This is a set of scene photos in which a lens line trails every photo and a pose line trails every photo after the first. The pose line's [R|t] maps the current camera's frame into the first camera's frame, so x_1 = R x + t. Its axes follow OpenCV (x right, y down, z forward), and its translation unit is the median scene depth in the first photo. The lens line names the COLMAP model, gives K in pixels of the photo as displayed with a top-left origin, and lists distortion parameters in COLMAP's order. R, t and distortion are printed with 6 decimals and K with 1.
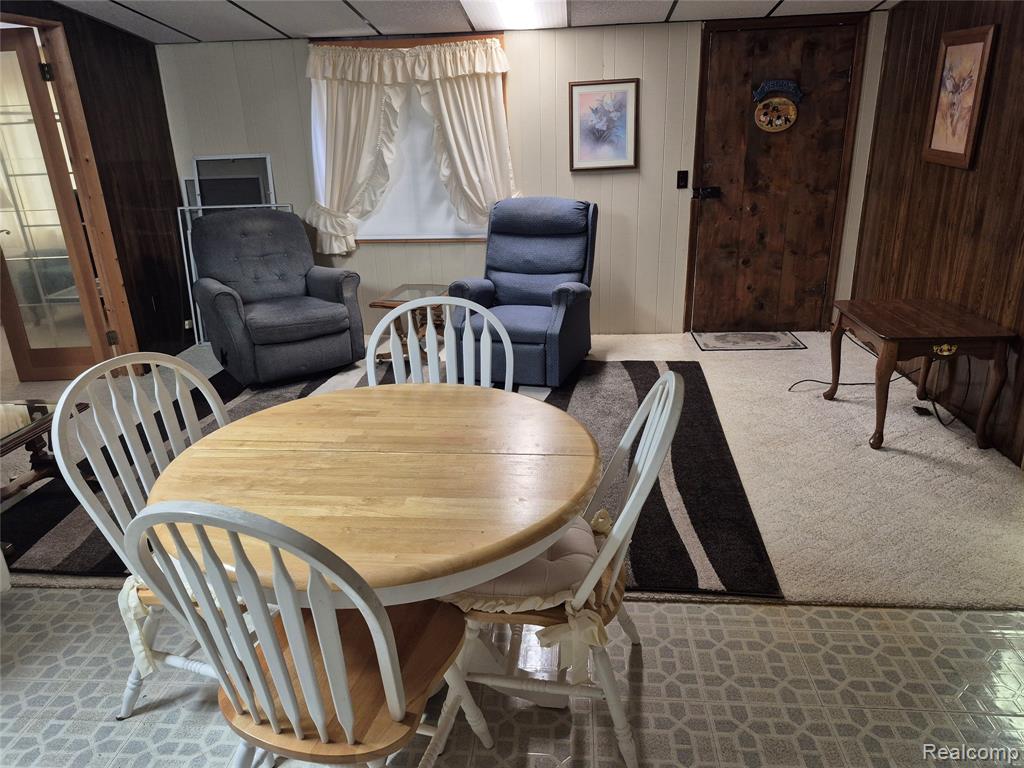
lens RADIAL K [[705.0, 0, 512.0], [0, 705.0, 384.0], [0, 0, 1]] dist [0.002230, -0.004600]
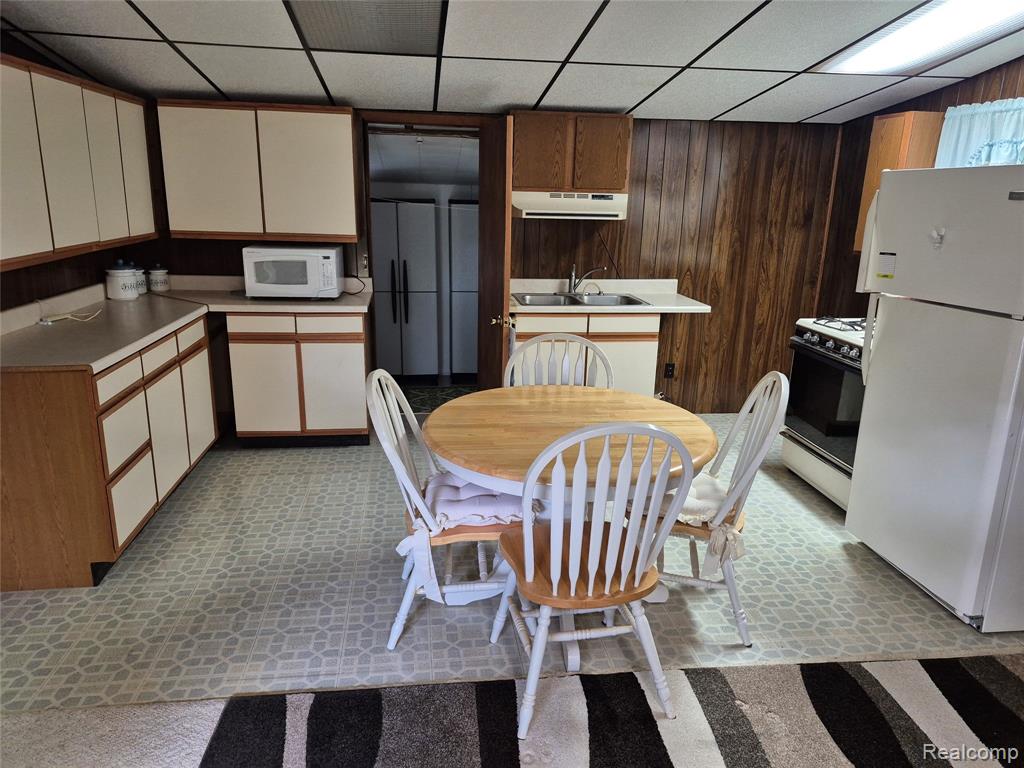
lens RADIAL K [[705.0, 0, 512.0], [0, 705.0, 384.0], [0, 0, 1]] dist [0.002230, -0.004600]
pose [[-0.974042, 0.070833, -0.214998, 0.226735], [-0.066405, 0.818583, 0.570537, -0.744692], [0.216407, 0.570004, -0.792631, 1.935347]]
